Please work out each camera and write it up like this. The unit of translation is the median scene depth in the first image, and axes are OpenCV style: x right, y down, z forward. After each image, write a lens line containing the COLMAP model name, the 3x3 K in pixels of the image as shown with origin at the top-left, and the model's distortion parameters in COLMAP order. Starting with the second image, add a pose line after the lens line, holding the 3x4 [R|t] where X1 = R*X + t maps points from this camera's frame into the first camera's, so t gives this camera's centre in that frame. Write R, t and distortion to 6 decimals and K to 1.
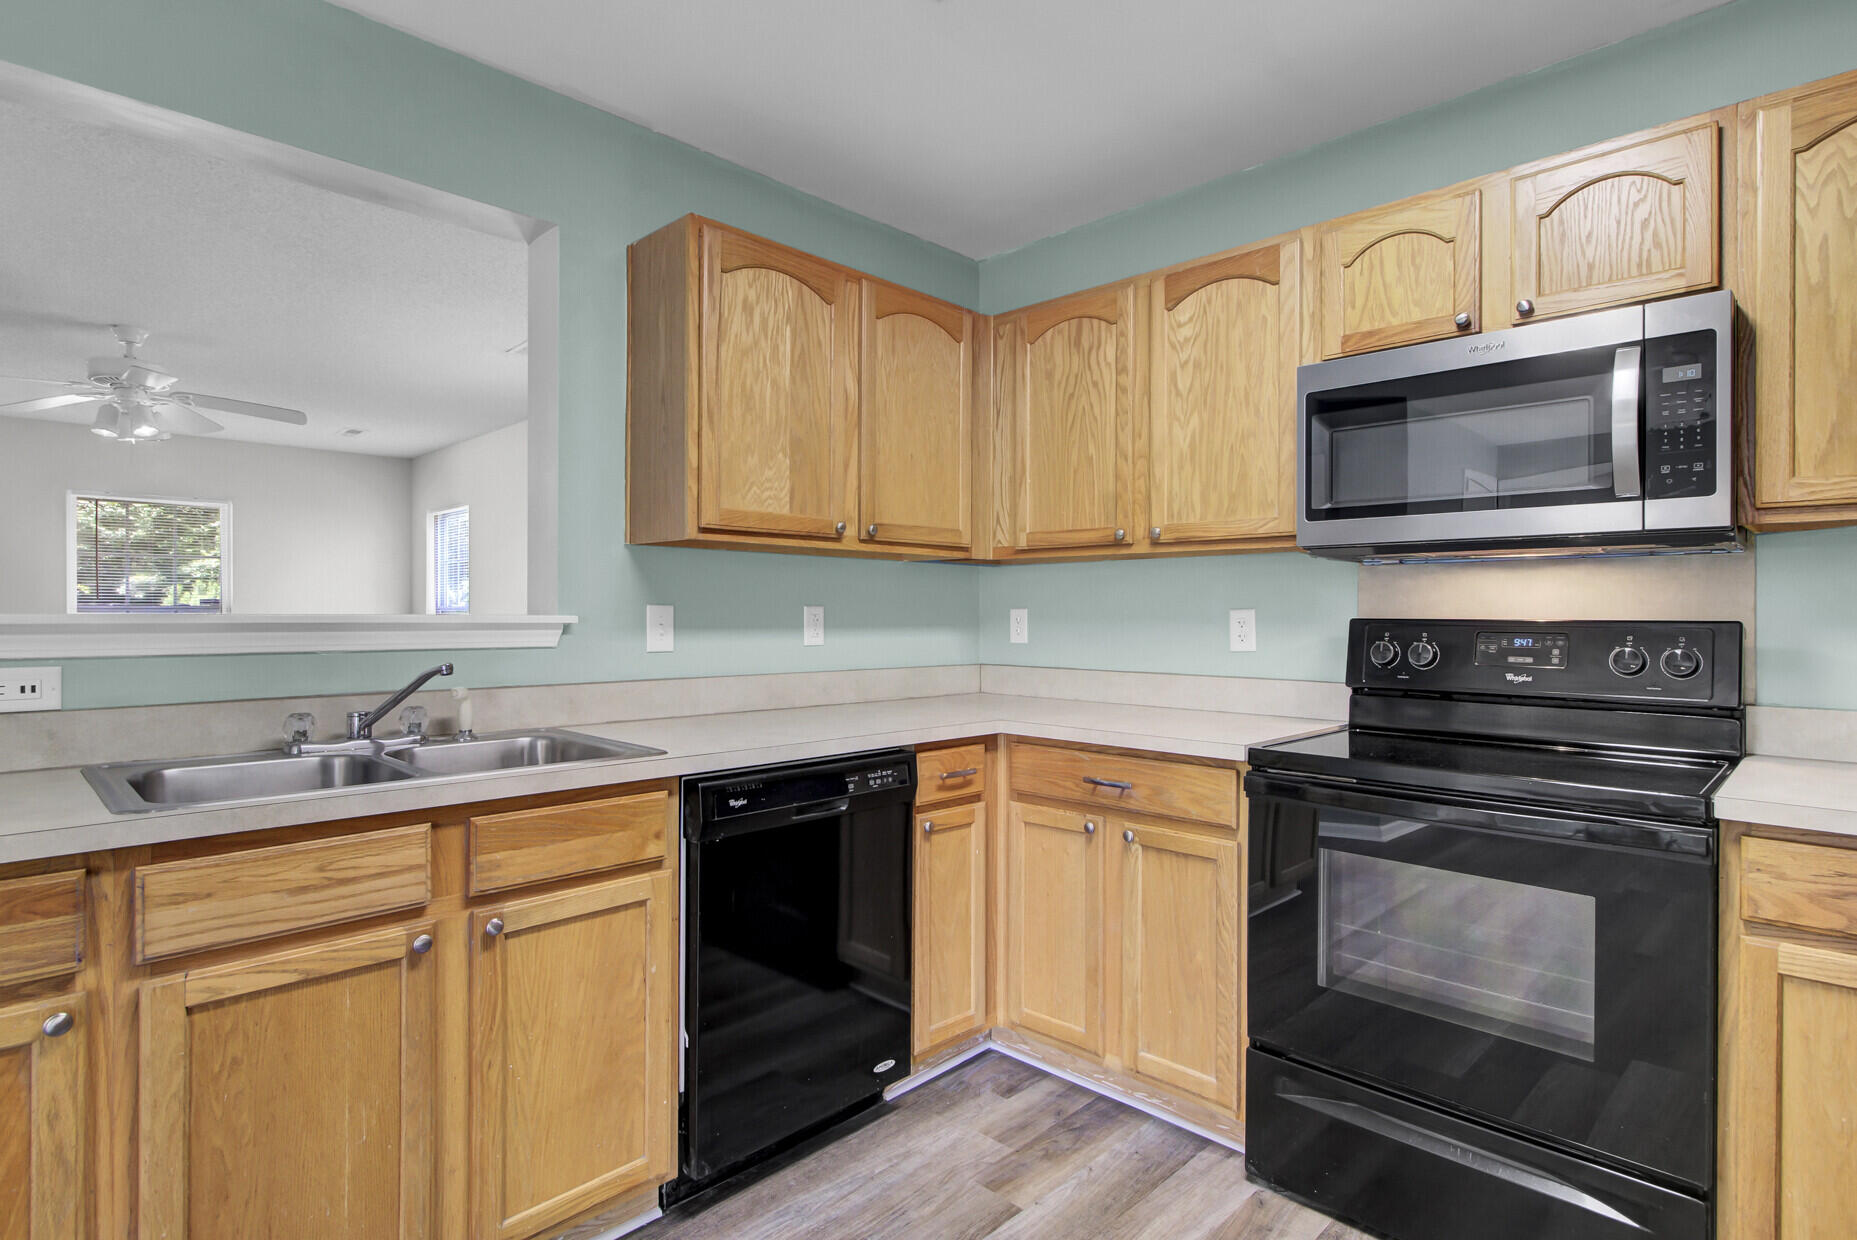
lens RADIAL K [[941.3, 0, 928.5], [0, 941.3, 620.0], [0, 0, 1]] dist [0.000135, 0.000111]
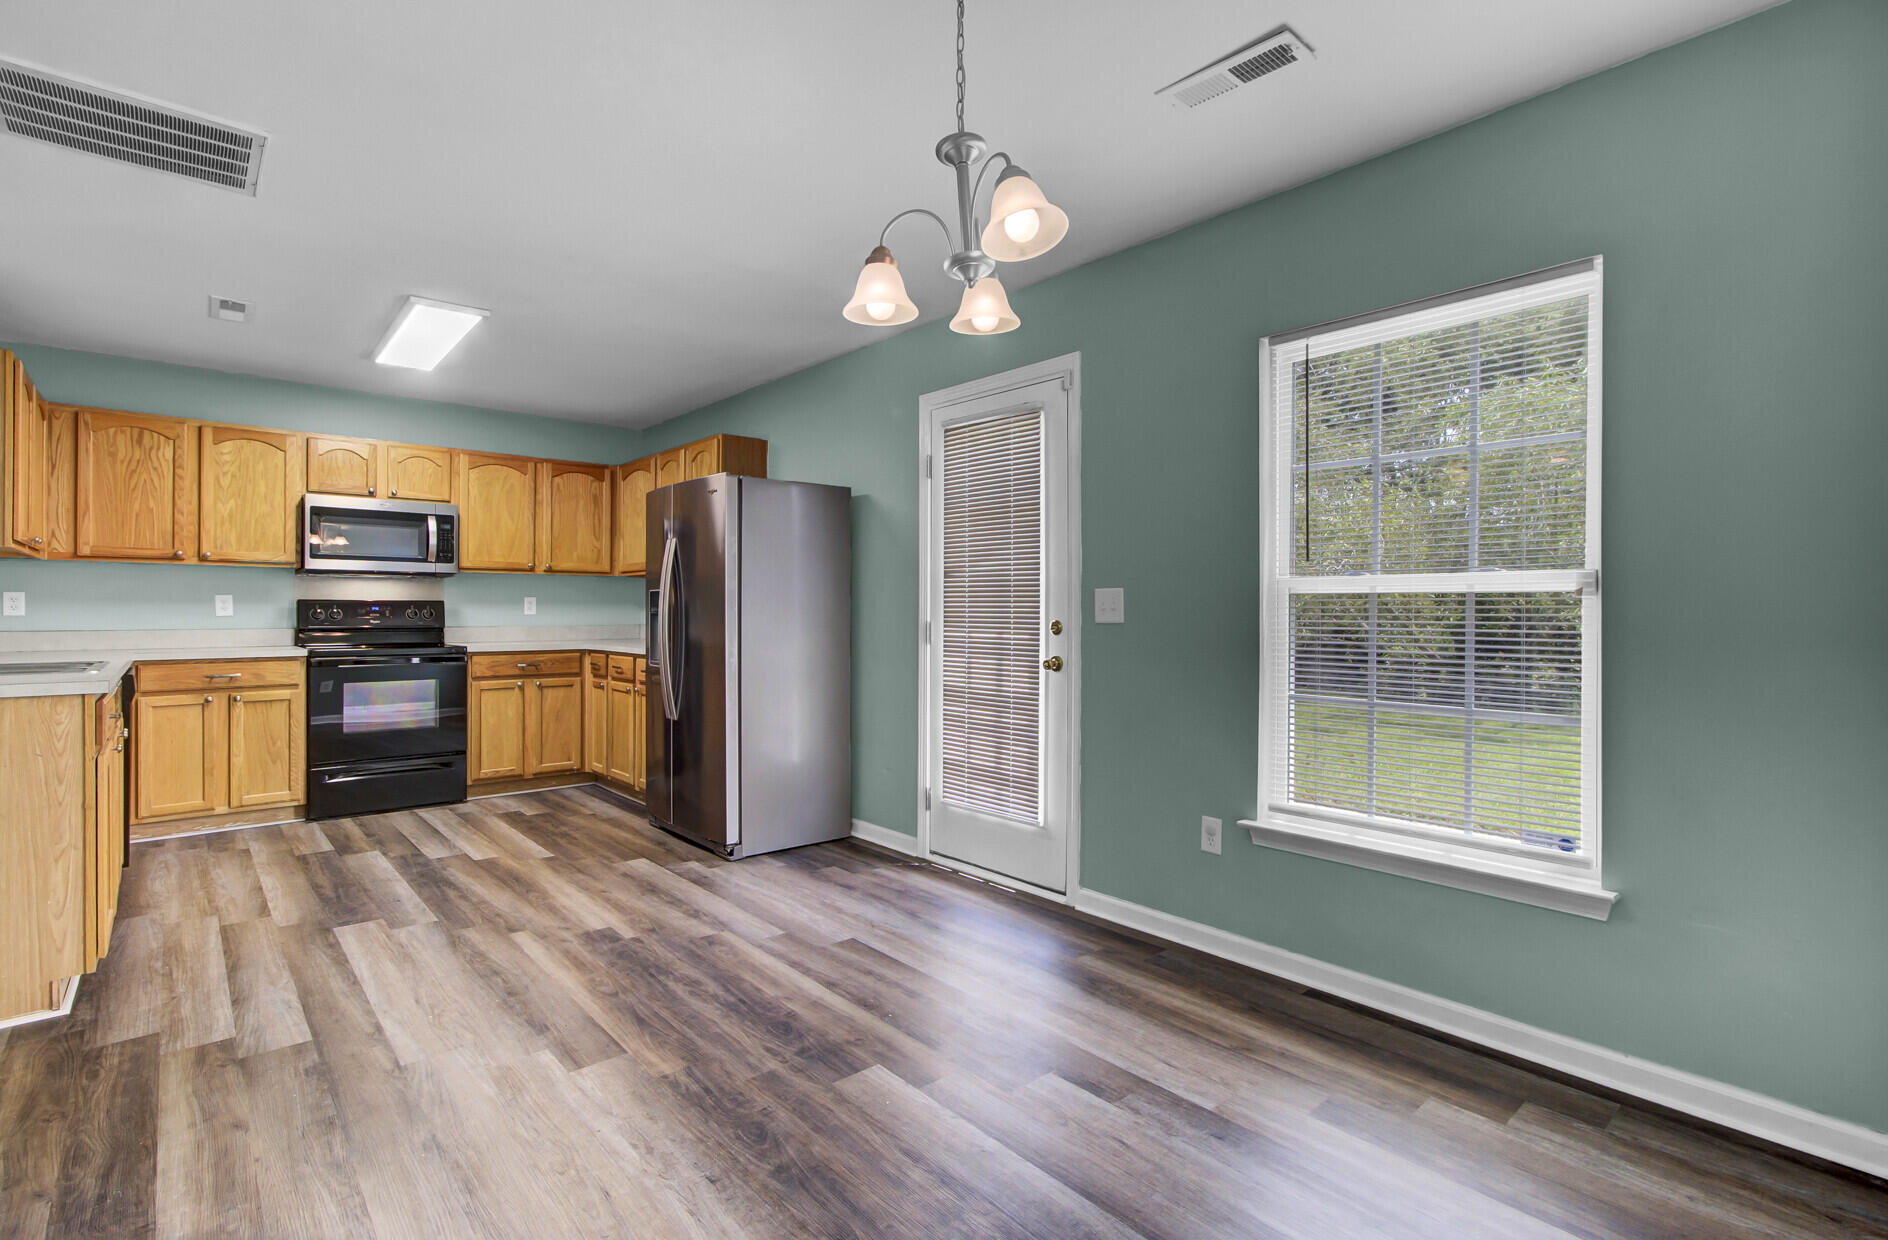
lens RADIAL K [[885.1, 0, 939.0], [0, 885.1, 610.8], [0, 0, 1]] dist [-0.000942, -0.000248]
pose [[0.074706, -0.001604, 0.997204, -1.562809], [0.005567, 0.999984, 0.001192, 0.032377], [-0.997190, 0.005462, 0.074713, -0.700478]]
